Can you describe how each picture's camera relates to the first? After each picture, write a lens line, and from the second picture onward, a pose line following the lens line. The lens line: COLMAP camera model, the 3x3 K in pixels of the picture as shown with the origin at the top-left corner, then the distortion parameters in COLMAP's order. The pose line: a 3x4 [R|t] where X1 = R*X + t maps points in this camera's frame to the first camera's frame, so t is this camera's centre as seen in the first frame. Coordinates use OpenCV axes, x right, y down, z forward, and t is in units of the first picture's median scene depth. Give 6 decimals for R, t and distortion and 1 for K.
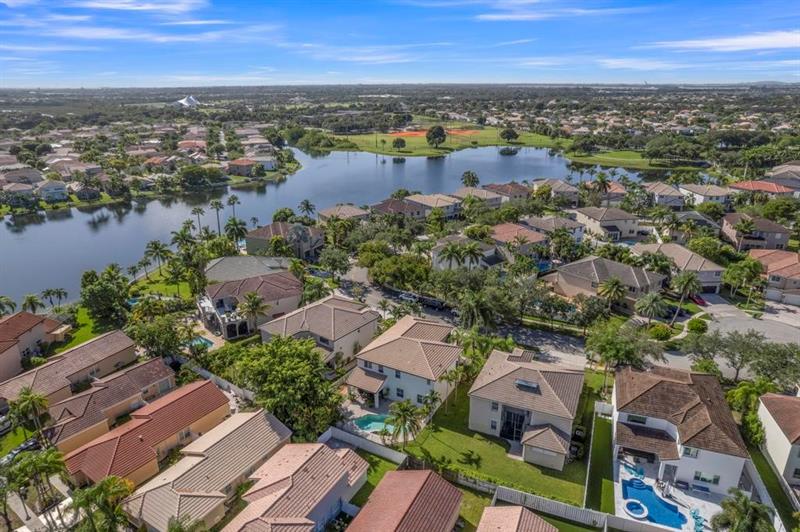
lens RADIAL K [[507.0, 0, 400.0], [0, 507.0, 266.0], [0, 0, 1]] dist [-0.065520, 0.047558]
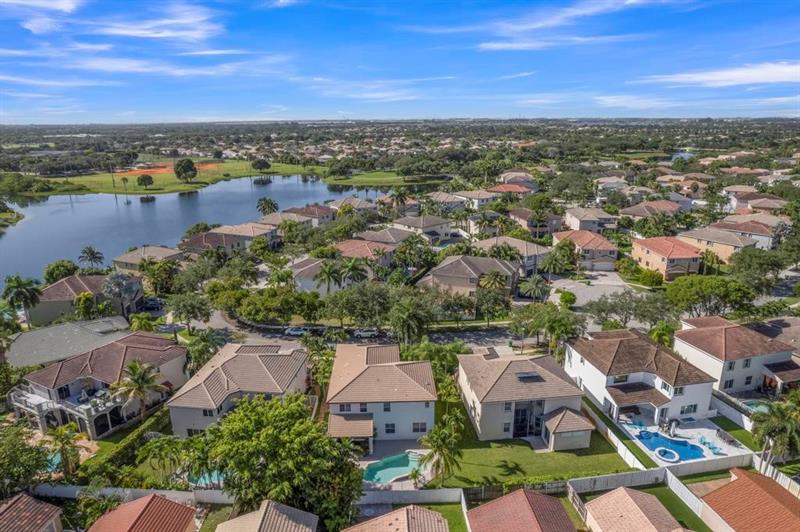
lens RADIAL K [[507.0, 0, 400.0], [0, 507.0, 266.0], [0, 0, 1]] dist [-0.065520, 0.047558]
pose [[0.853911, -0.147622, 0.499043, -0.238577], [0.180846, 0.983336, -0.018564, -0.000368], [-0.487987, 0.106102, 0.866378, 0.143063]]
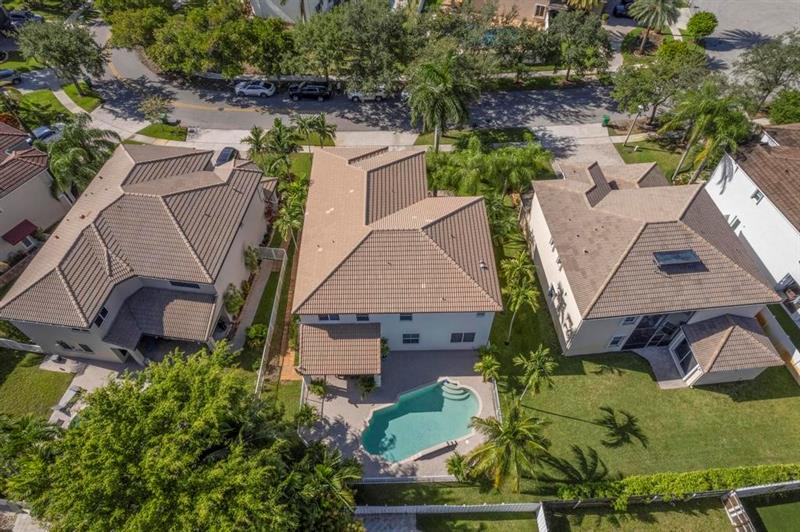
lens RADIAL K [[507.0, 0, 400.0], [0, 507.0, 266.0], [0, 0, 1]] dist [-0.065520, 0.047558]
pose [[0.863258, -0.399657, 0.308319, -0.084647], [0.176664, 0.811408, 0.557142, -0.050795], [-0.472838, -0.426488, 0.771059, 0.423347]]
